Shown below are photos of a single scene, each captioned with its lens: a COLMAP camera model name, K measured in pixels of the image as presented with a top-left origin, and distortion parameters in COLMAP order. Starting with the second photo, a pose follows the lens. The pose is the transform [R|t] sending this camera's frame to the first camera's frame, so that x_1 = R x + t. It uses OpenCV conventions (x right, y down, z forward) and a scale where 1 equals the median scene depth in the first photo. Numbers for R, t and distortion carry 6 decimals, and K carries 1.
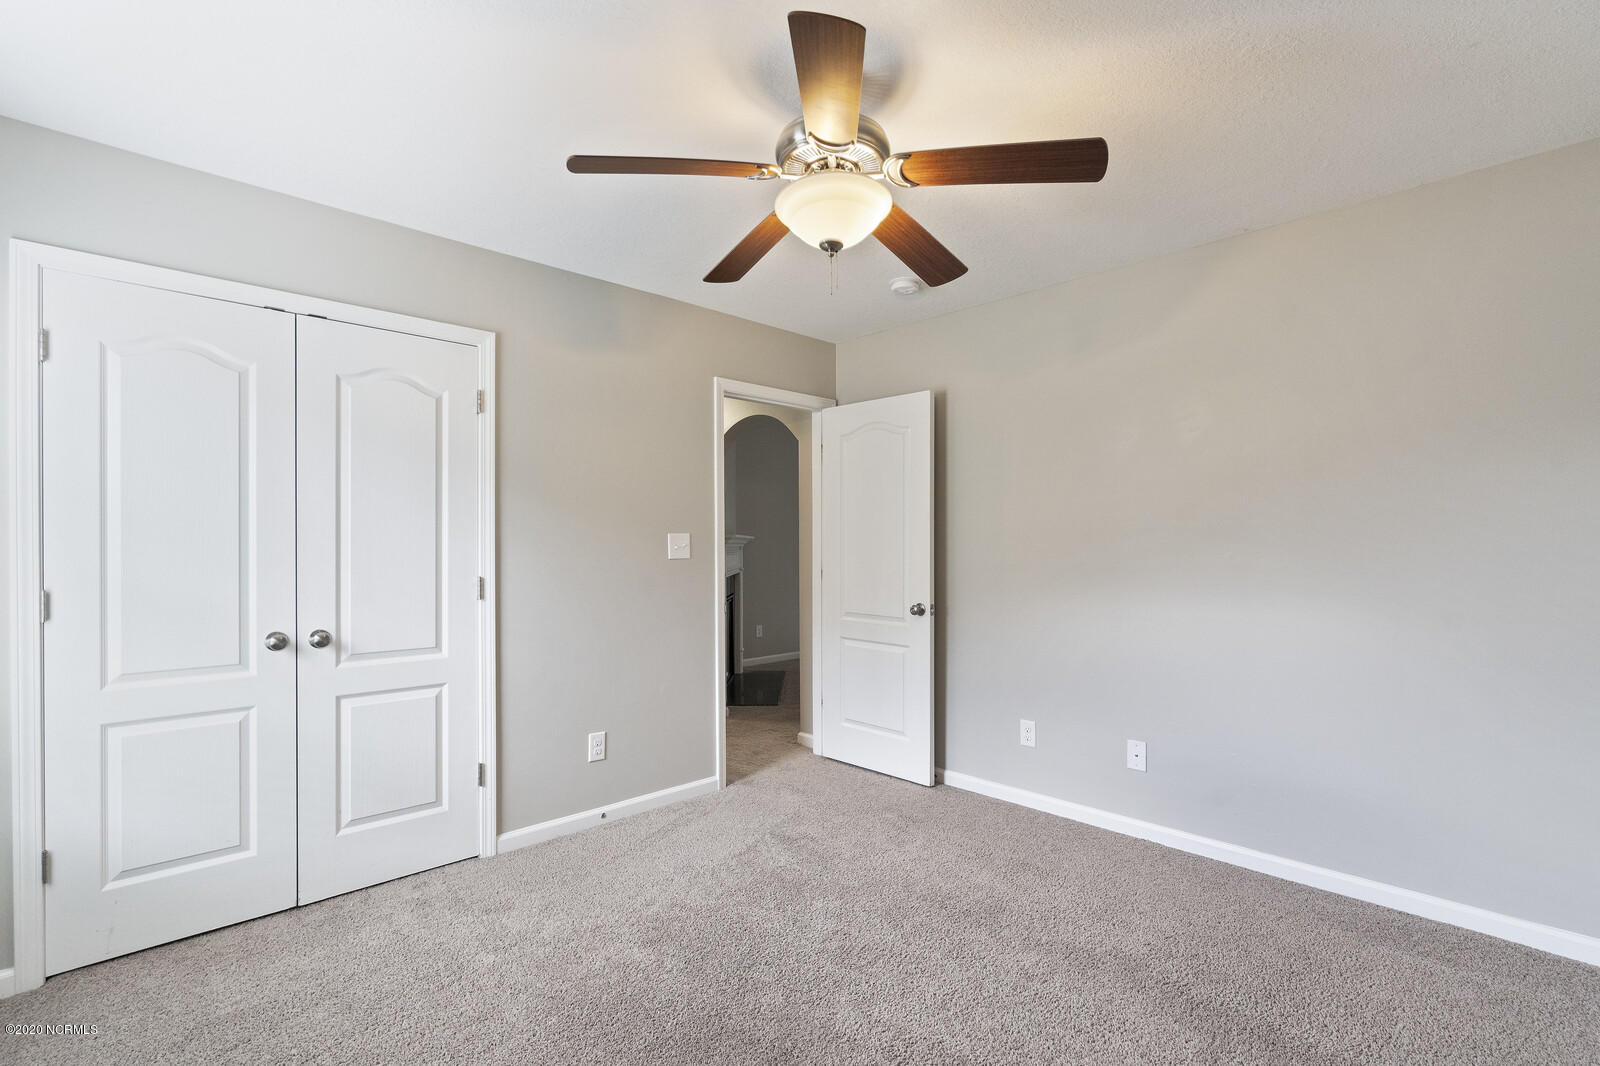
lens RADIAL K [[740.0, 0, 791.1], [0, 740.0, 543.3], [0, 0, 1]] dist [-0.001865, 0.000193]
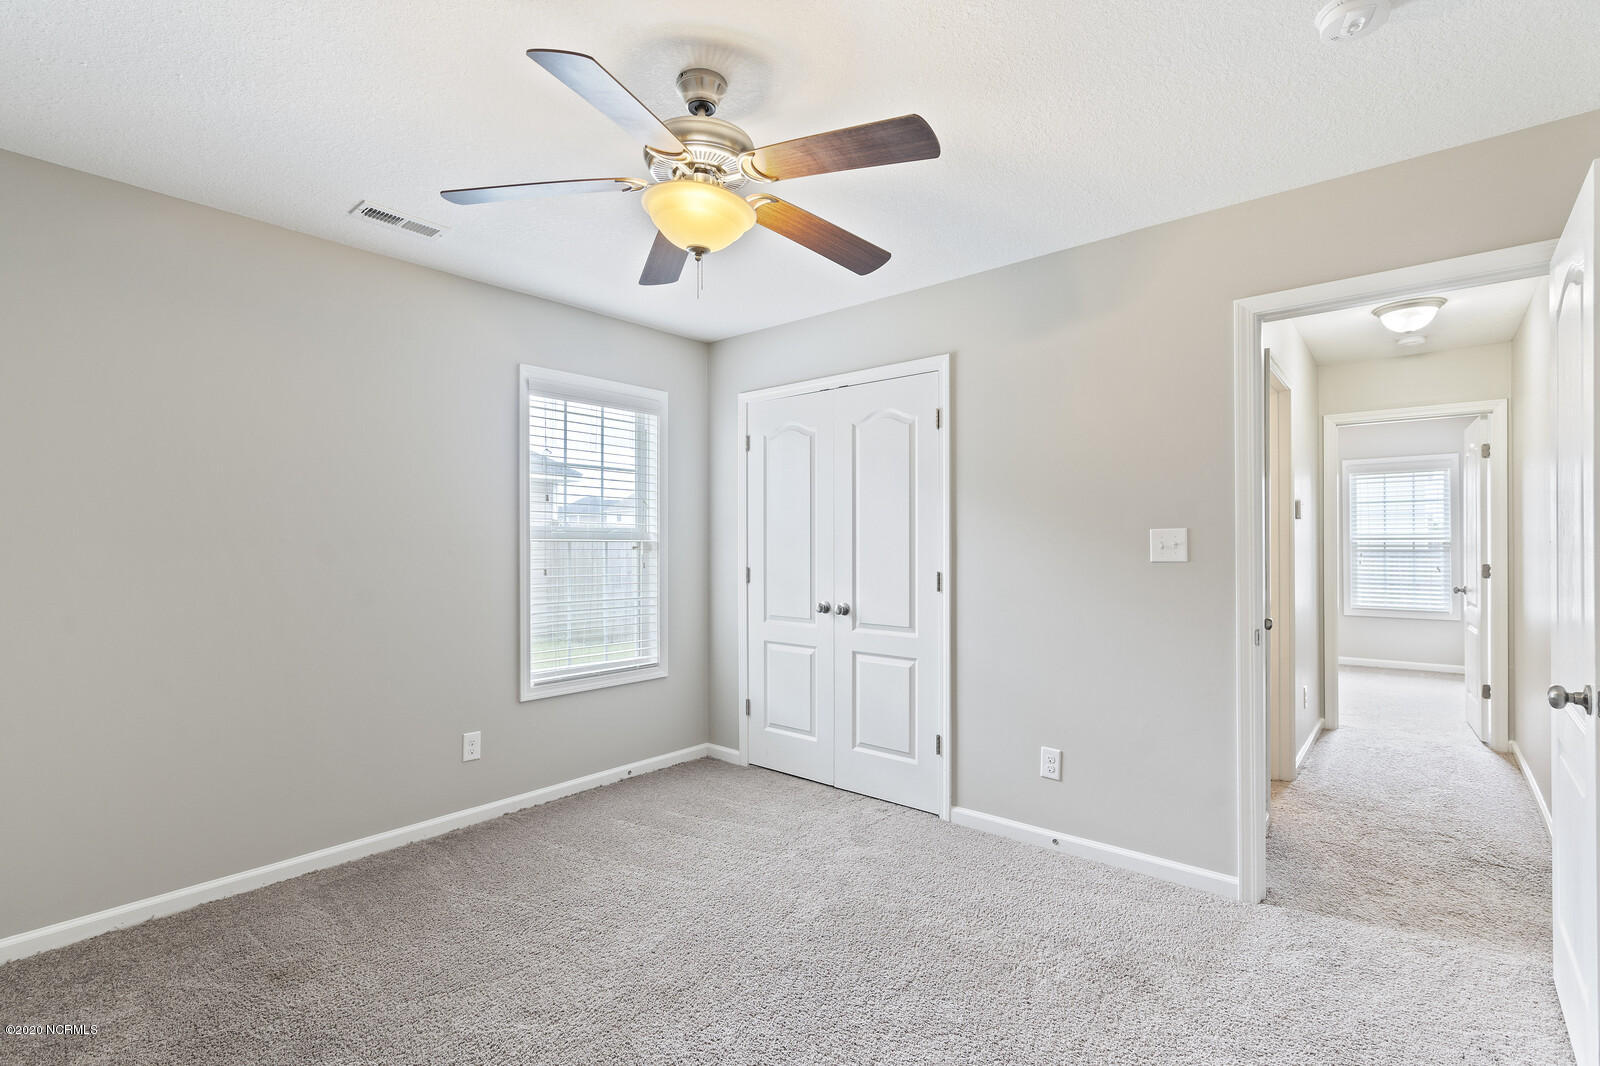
lens RADIAL K [[740.0, 0, 791.1], [0, 740.0, 543.3], [0, 0, 1]] dist [-0.001865, 0.000193]
pose [[0.096355, -0.000575, -0.995347, 0.761152], [0.004734, 0.999989, -0.000120, 0.000488], [0.995336, -0.004701, 0.096357, 0.725820]]
